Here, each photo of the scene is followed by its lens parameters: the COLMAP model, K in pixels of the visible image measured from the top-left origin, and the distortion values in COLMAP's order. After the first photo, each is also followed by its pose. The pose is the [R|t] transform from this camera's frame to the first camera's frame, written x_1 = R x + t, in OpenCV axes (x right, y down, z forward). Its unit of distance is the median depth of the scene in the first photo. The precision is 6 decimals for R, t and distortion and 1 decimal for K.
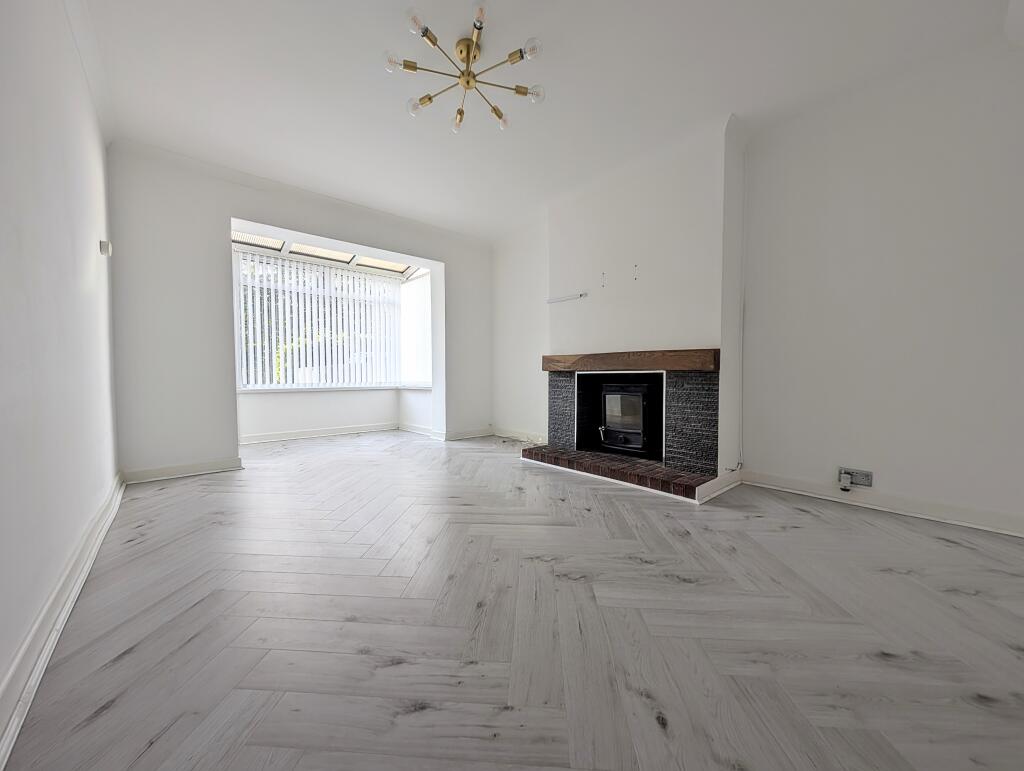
lens RADIAL K [[388.4, 0, 514.3], [0, 388.4, 384.0], [0, 0, 1]] dist [0.002238, -0.000204]
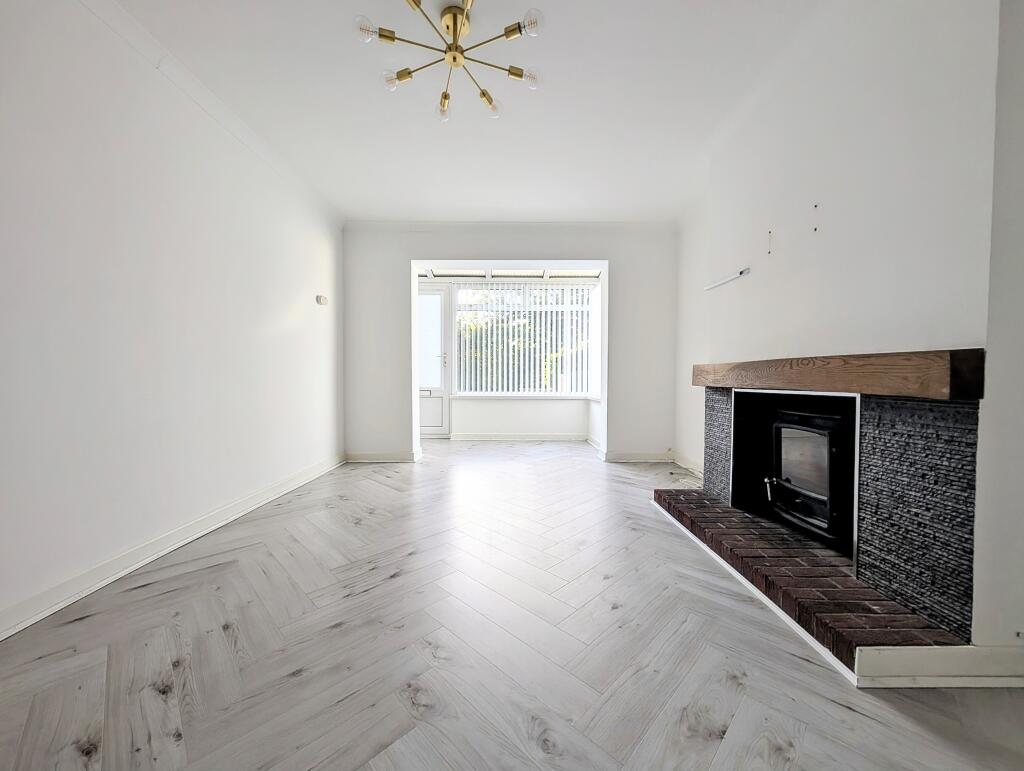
lens RADIAL K [[388.4, 0, 510.6], [0, 388.4, 386.1], [0, 0, 1]] dist [0.002238, -0.000204]
pose [[0.754620, 0.017379, -0.655932, 0.340641], [-0.021983, 0.999758, 0.001199, -0.031610], [0.655794, 0.013514, 0.754819, 0.271517]]
